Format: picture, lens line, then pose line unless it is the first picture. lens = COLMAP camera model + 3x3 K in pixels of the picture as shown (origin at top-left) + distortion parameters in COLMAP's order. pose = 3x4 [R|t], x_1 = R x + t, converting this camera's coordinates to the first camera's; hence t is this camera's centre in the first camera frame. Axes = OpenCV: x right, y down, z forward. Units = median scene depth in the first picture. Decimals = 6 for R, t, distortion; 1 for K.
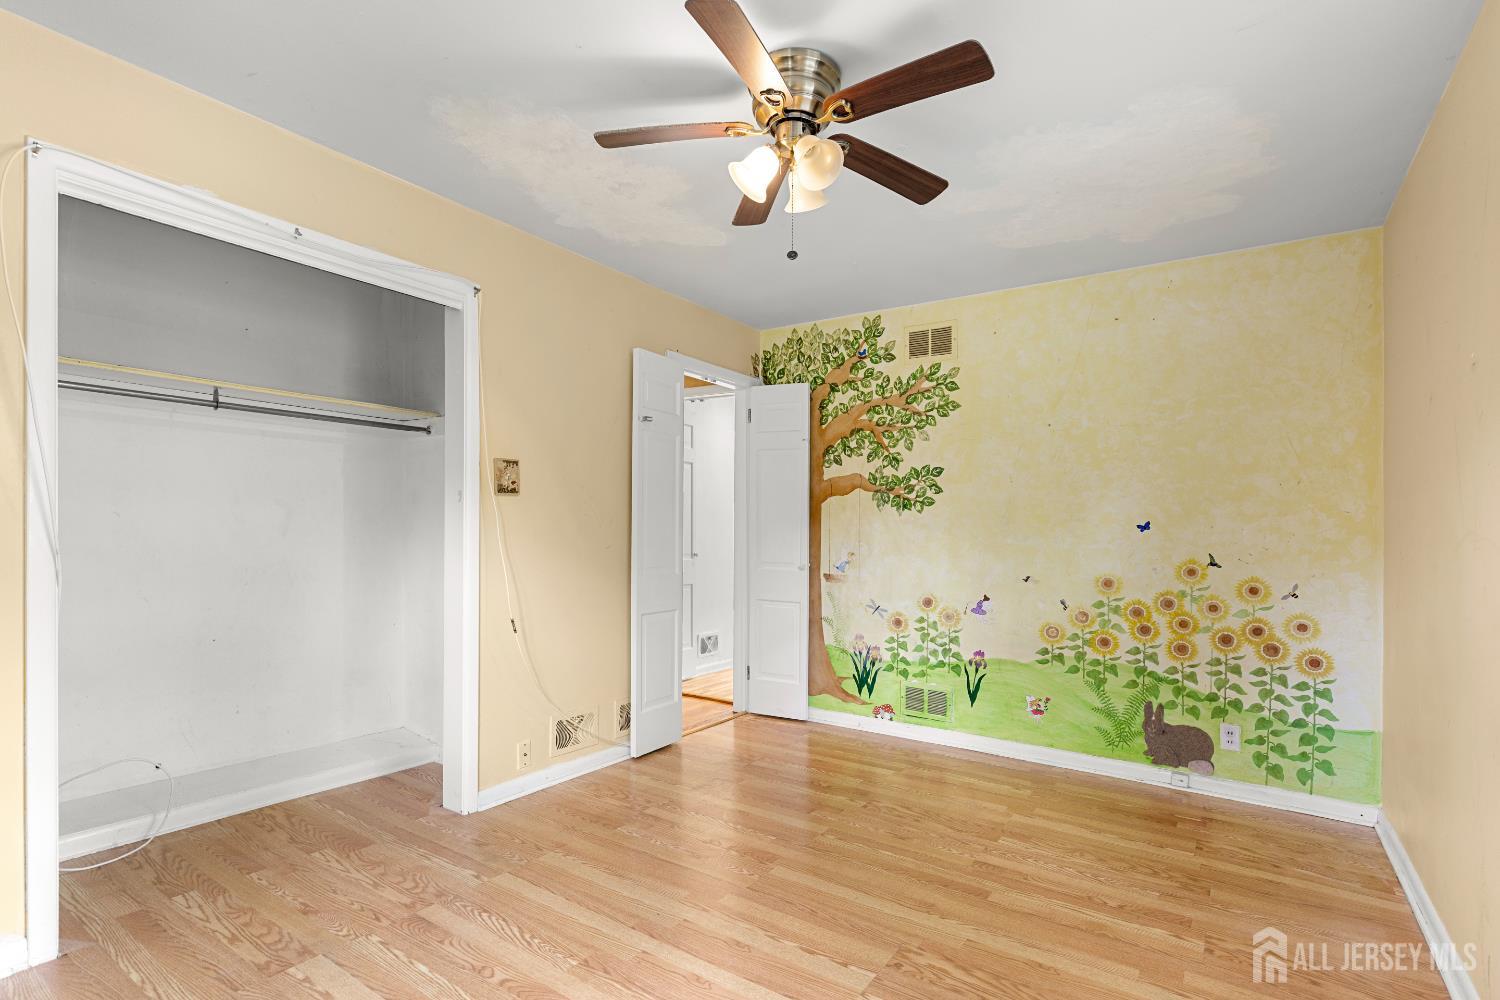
lens RADIAL K [[734.3, 0, 743.6], [0, 734.3, 523.4], [0, 0, 1]] dist [-0.002458, -0.000670]
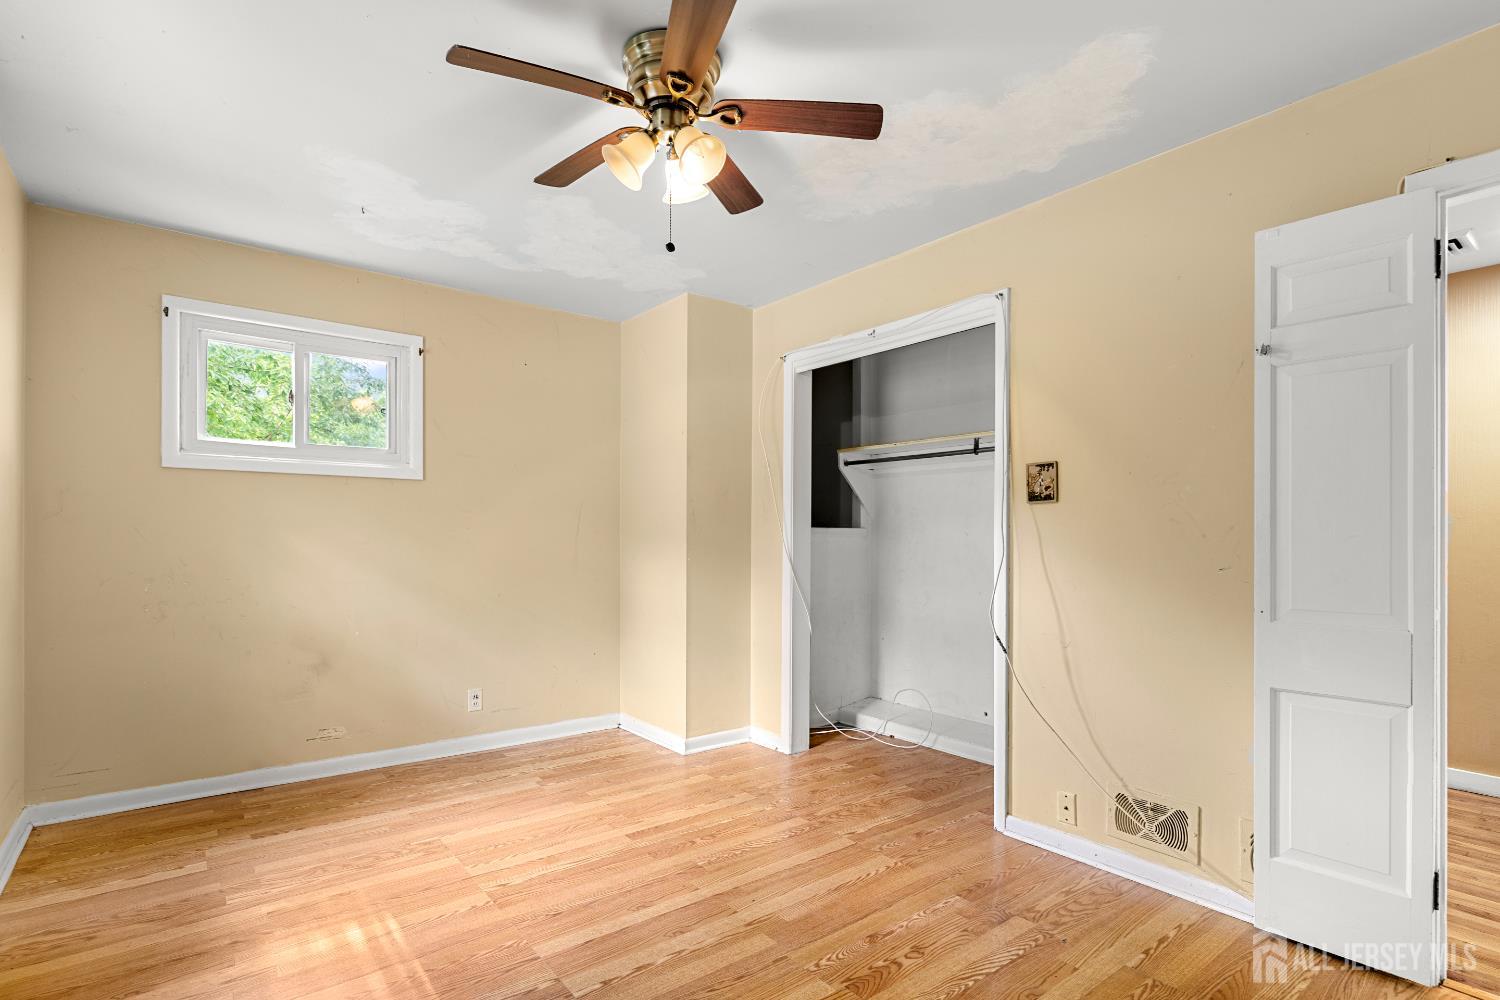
lens RADIAL K [[736.9, 0, 748.9], [0, 736.9, 546.2], [0, 0, 1]] dist [-0.000722, -0.000070]
pose [[-0.300066, -0.007507, -0.953889, 0.576365], [-0.003056, 0.999971, -0.006908, 0.019255], [0.953913, 0.000842, -0.300081, 0.840098]]
